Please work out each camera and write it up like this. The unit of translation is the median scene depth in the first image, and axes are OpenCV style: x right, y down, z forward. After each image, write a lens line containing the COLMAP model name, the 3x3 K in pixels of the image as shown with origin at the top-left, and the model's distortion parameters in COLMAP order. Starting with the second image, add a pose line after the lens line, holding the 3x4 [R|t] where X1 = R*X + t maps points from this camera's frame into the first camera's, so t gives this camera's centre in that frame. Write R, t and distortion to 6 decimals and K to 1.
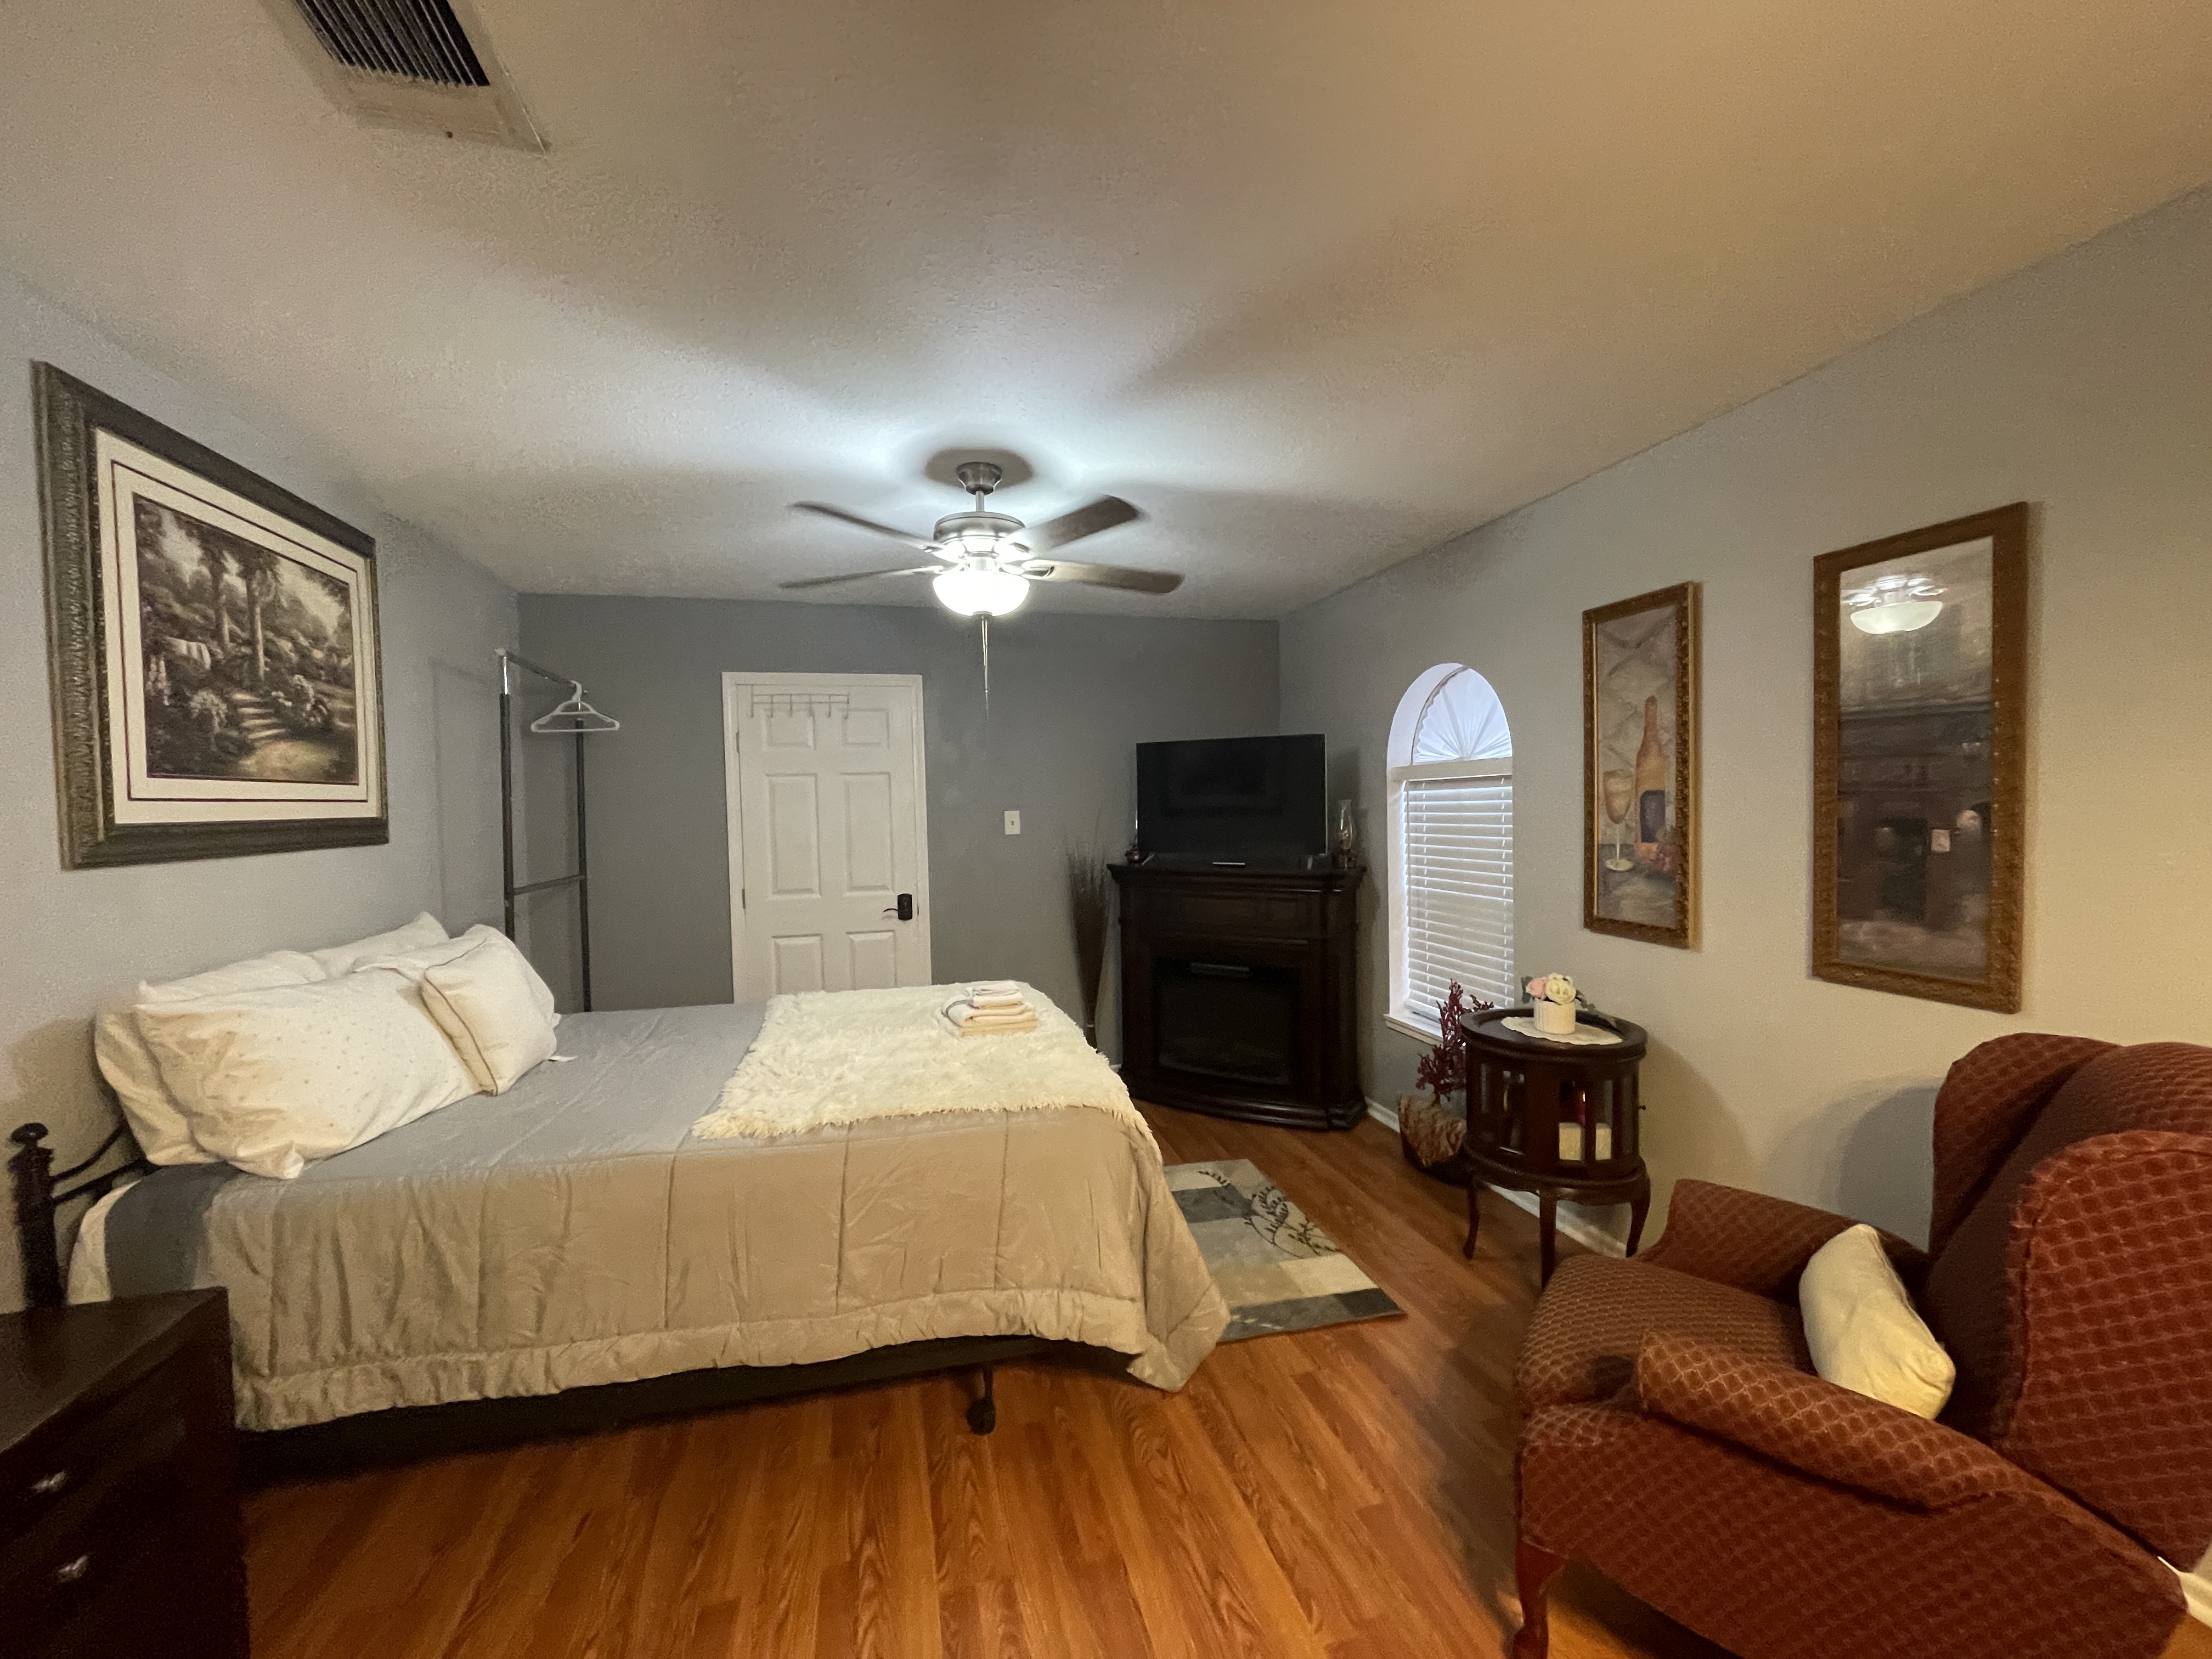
lens RADIAL K [[887.1, 0, 1096.0], [0, 887.1, 834.7], [0, 0, 1]] dist [0.000046, -0.000114]
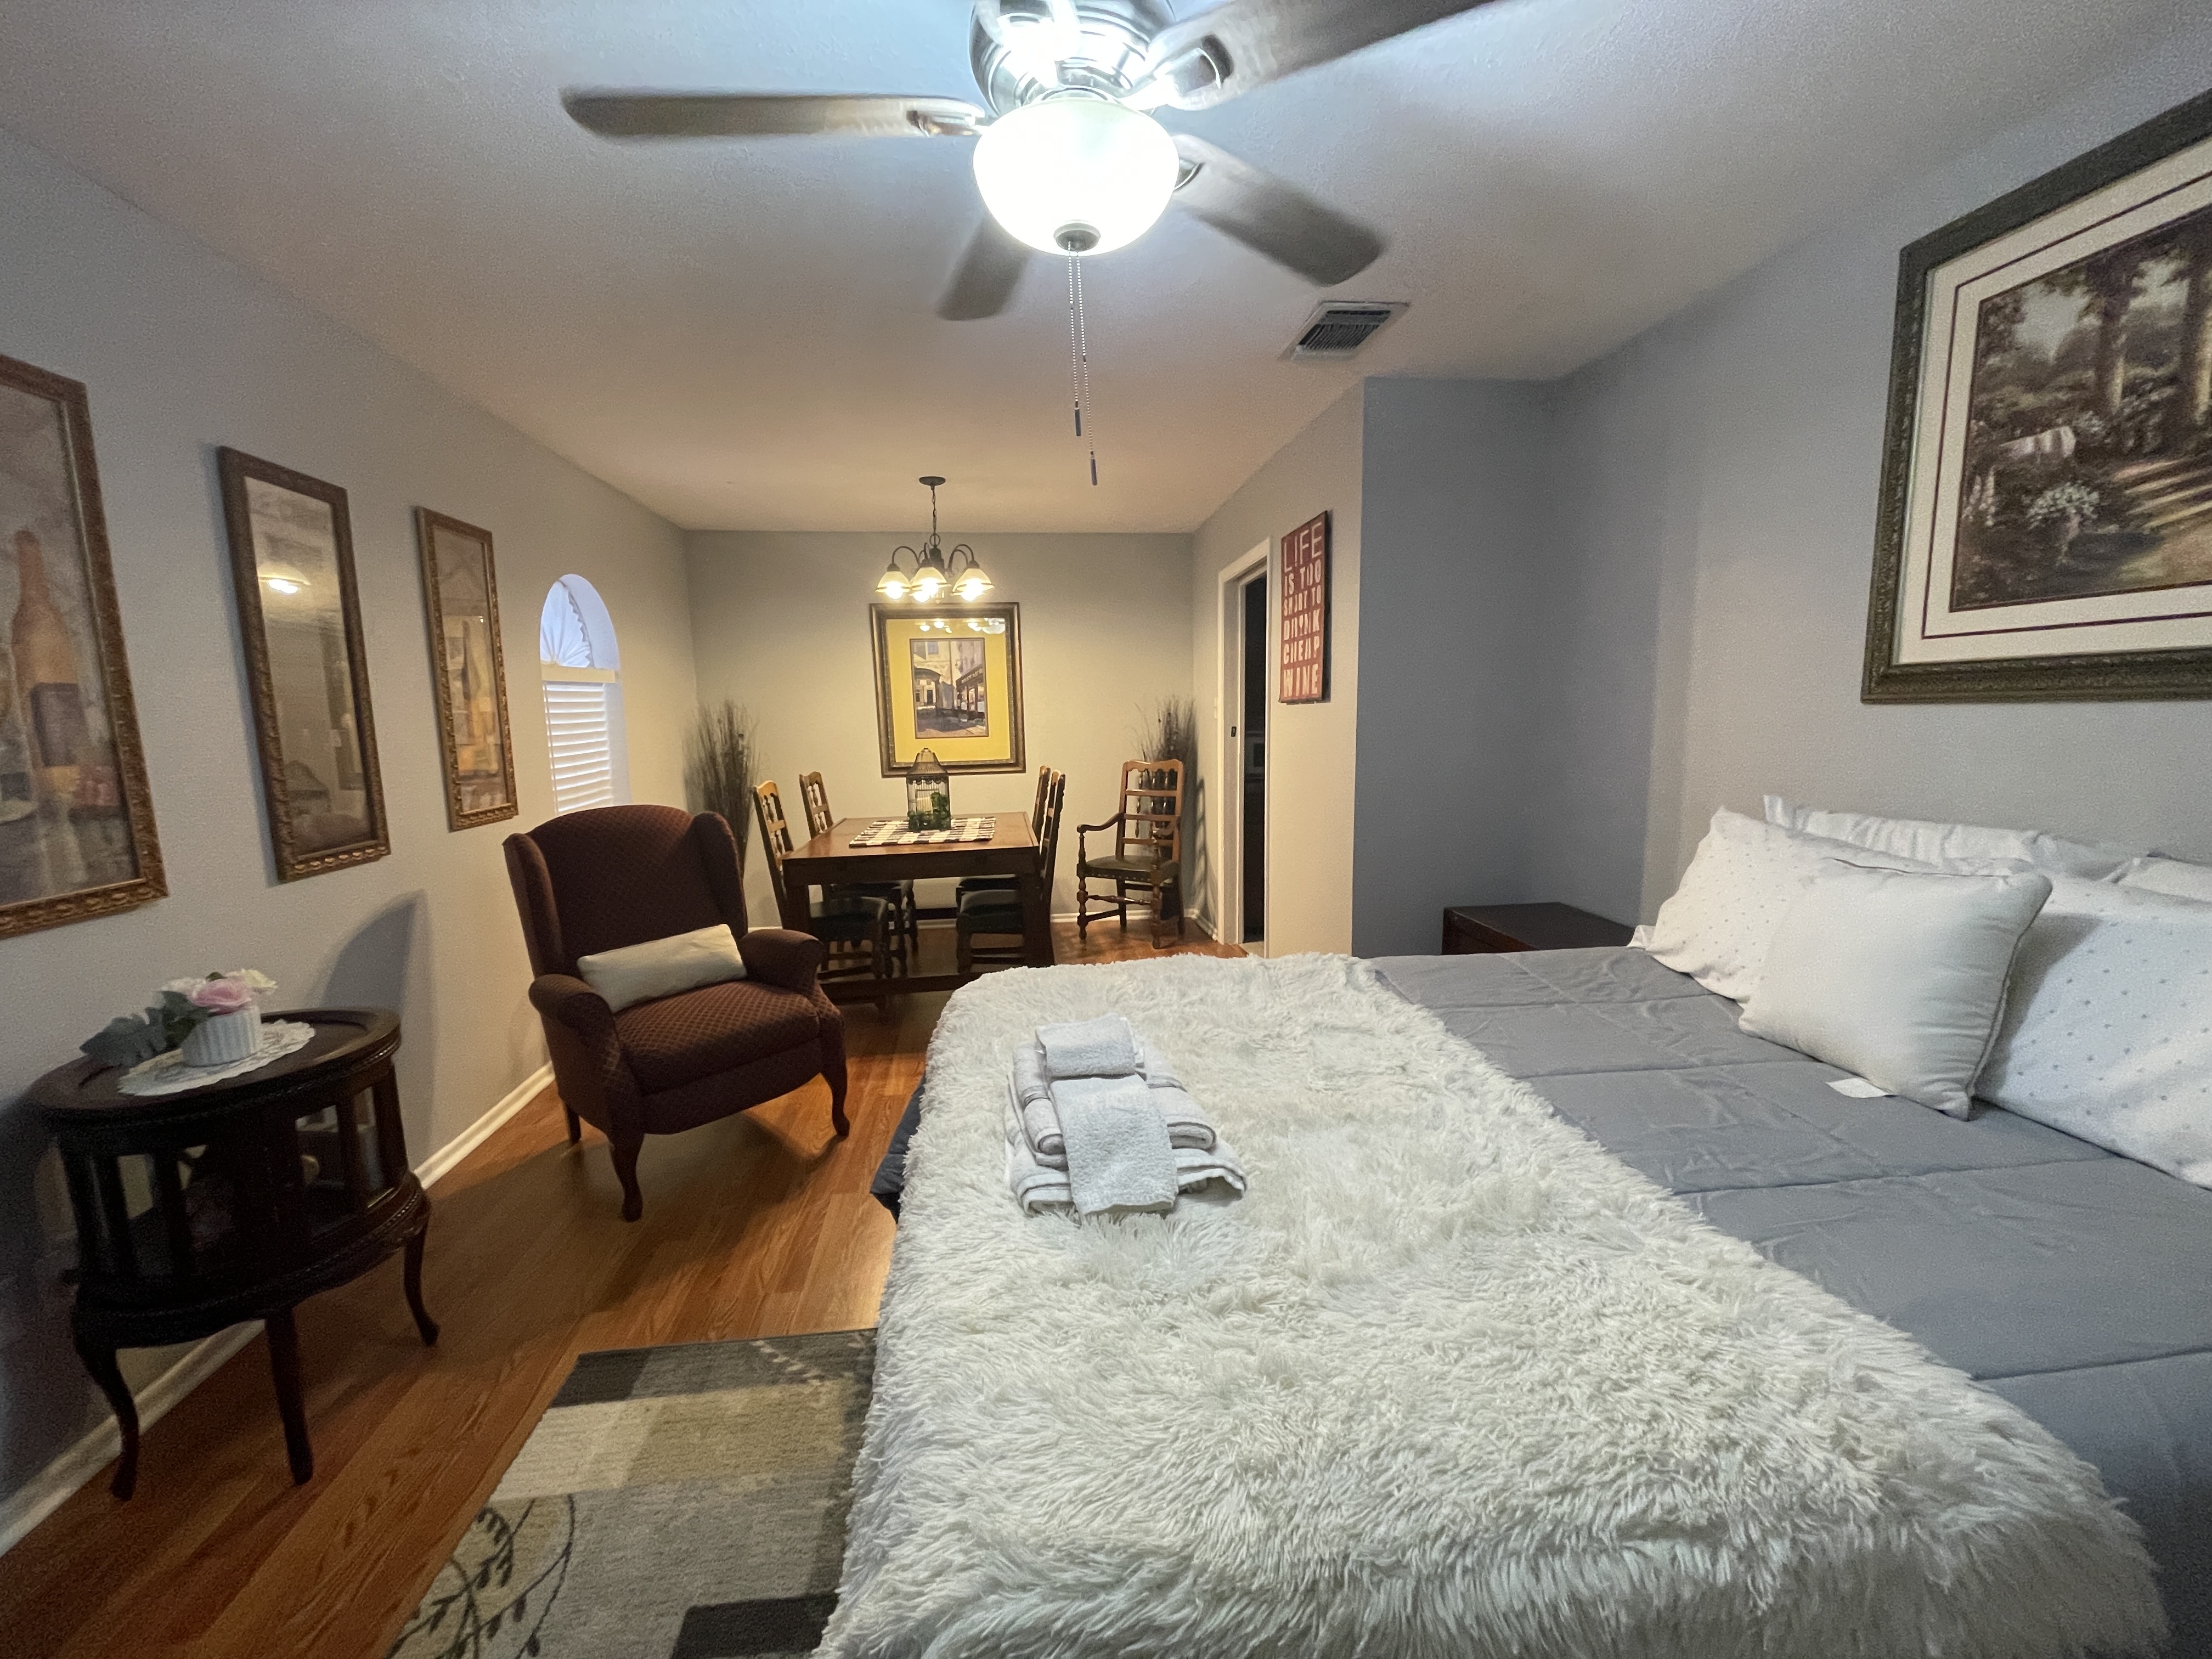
lens RADIAL K [[893.6, 0, 1106.0], [0, 893.6, 829.5], [0, 0, 1]] dist [0.000019, -0.000020]
pose [[-0.993582, 0.021935, 0.110965, -0.224394], [0.040480, 0.984997, 0.167754, -0.027517], [-0.105621, 0.171170, -0.979564, 1.816986]]
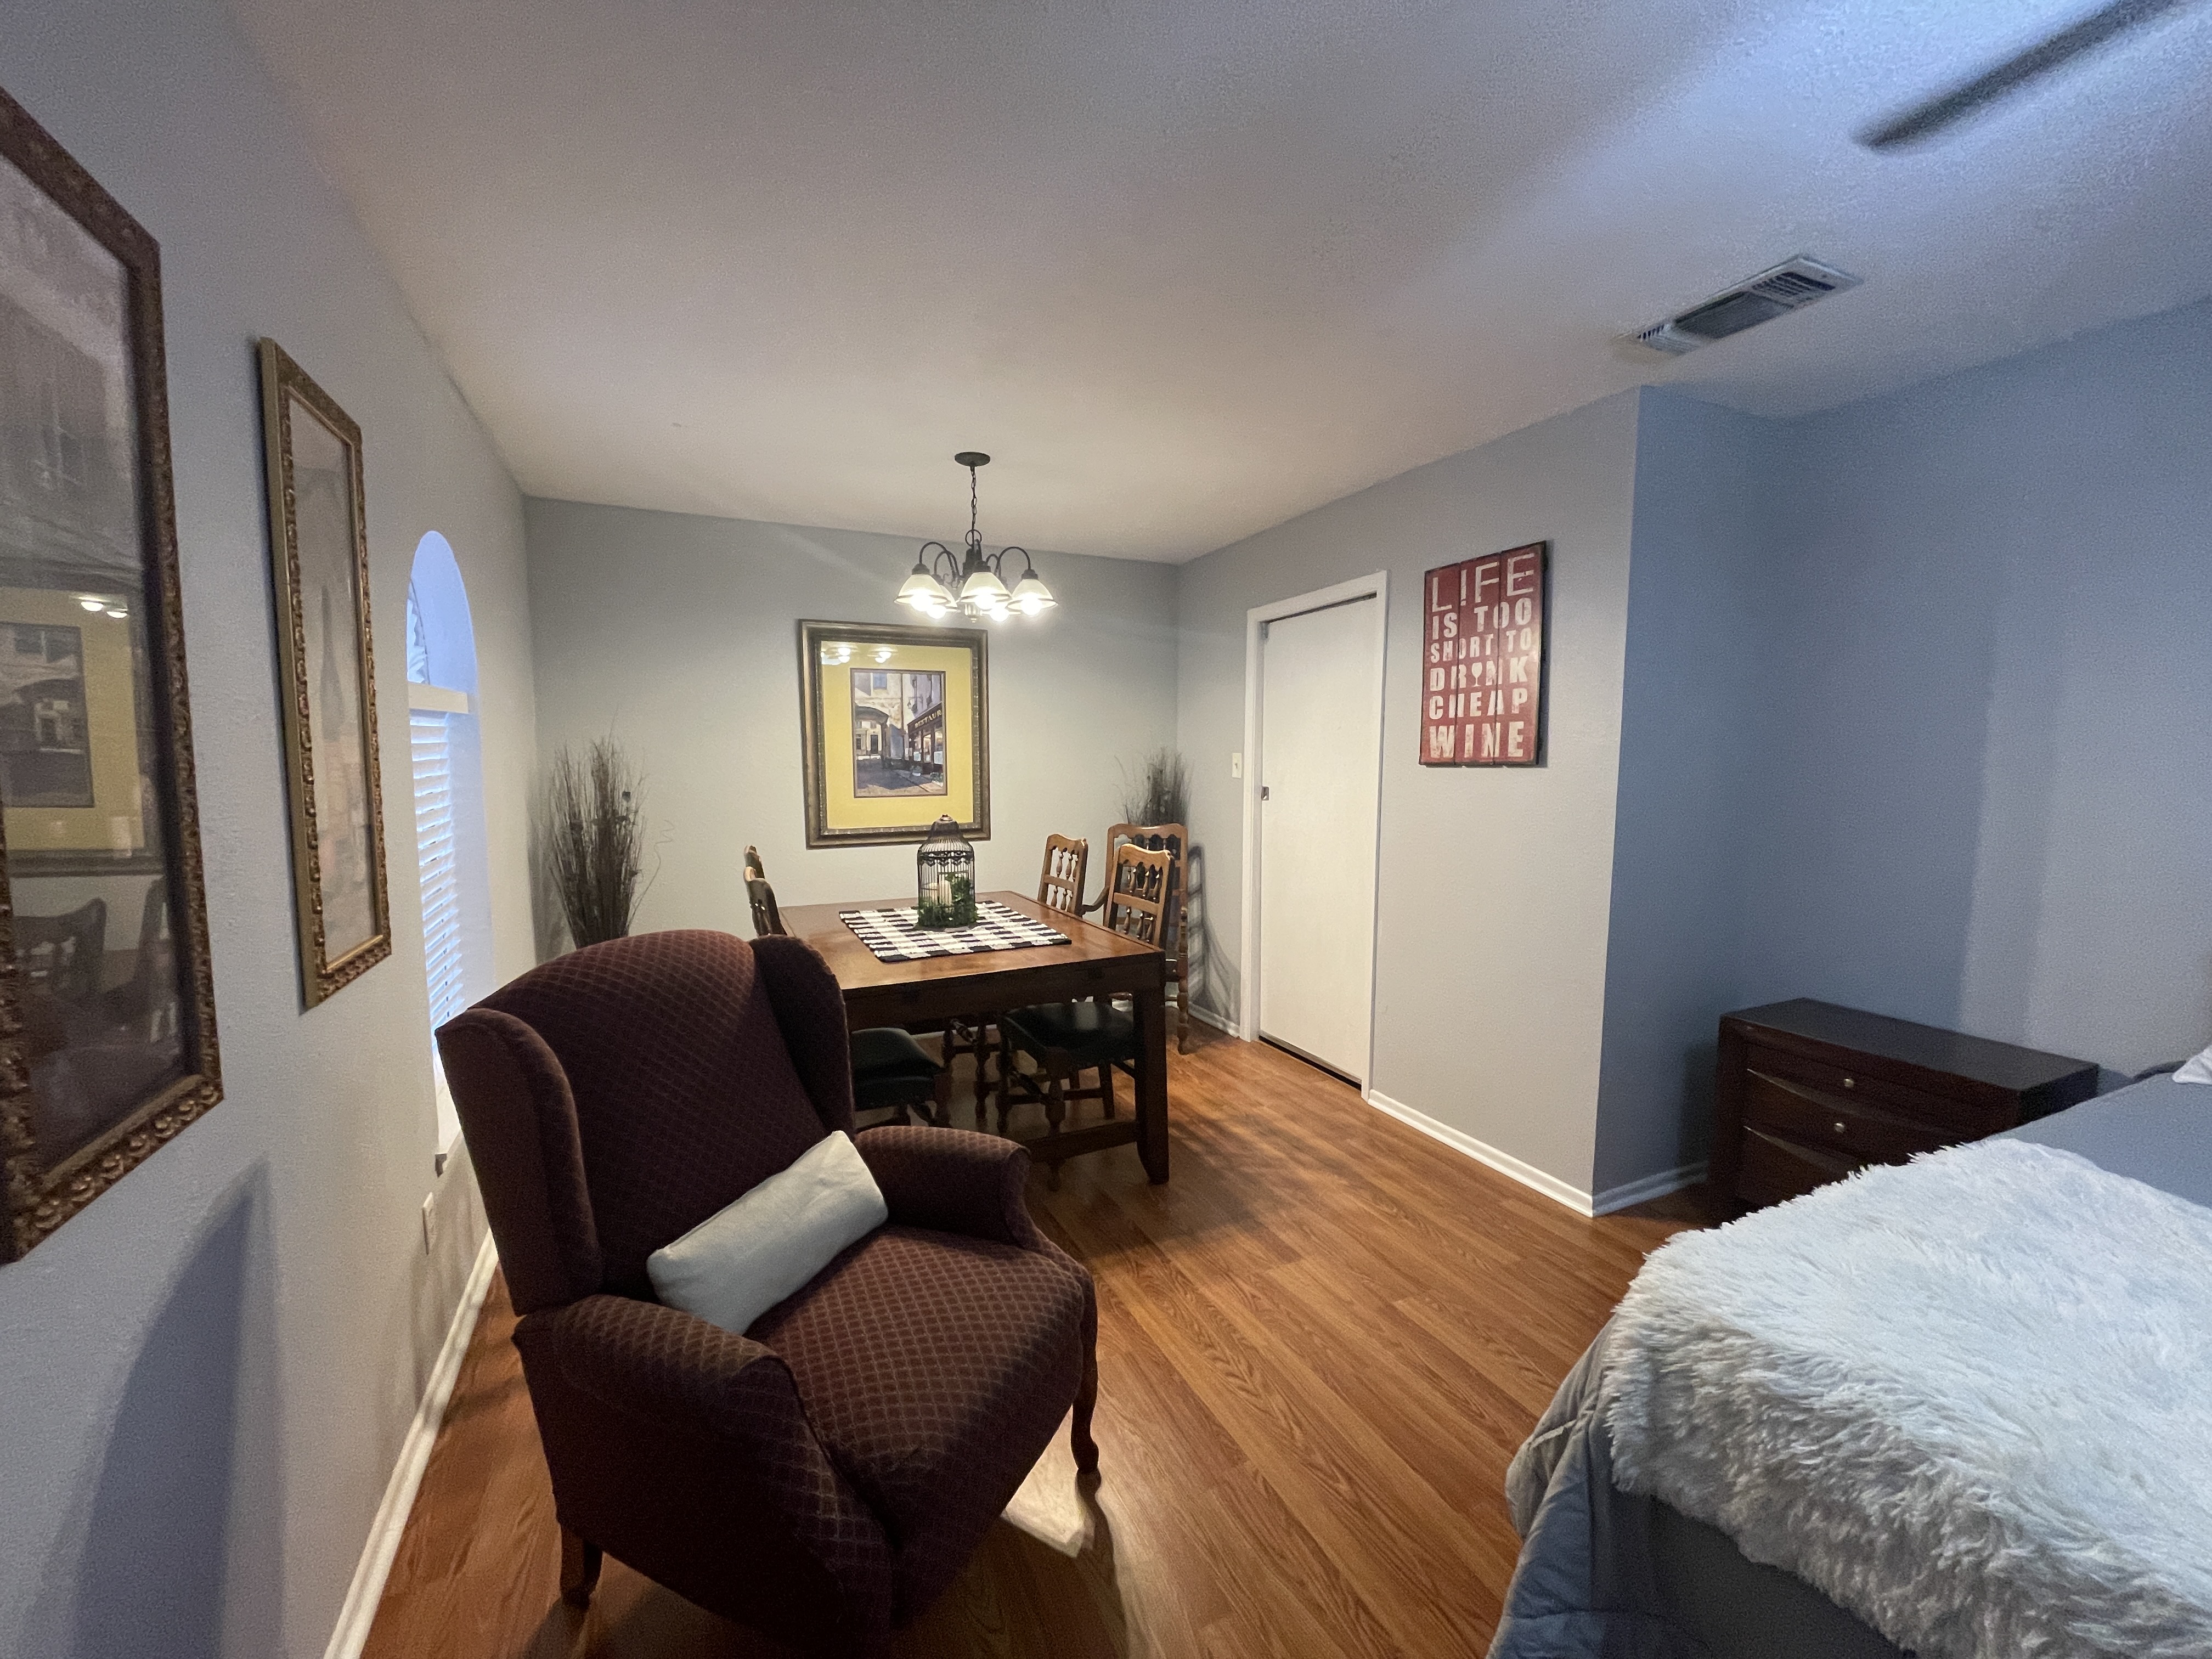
lens RADIAL K [[893.1, 0, 1106.0], [0, 893.1, 829.5], [0, 0, 1]] dist [0.002337, 0.000465]
pose [[-0.978914, 0.032512, -0.201670, 0.440990], [0.007235, 0.992152, 0.124826, -0.047158], [0.204146, 0.120735, -0.971467, 1.353142]]
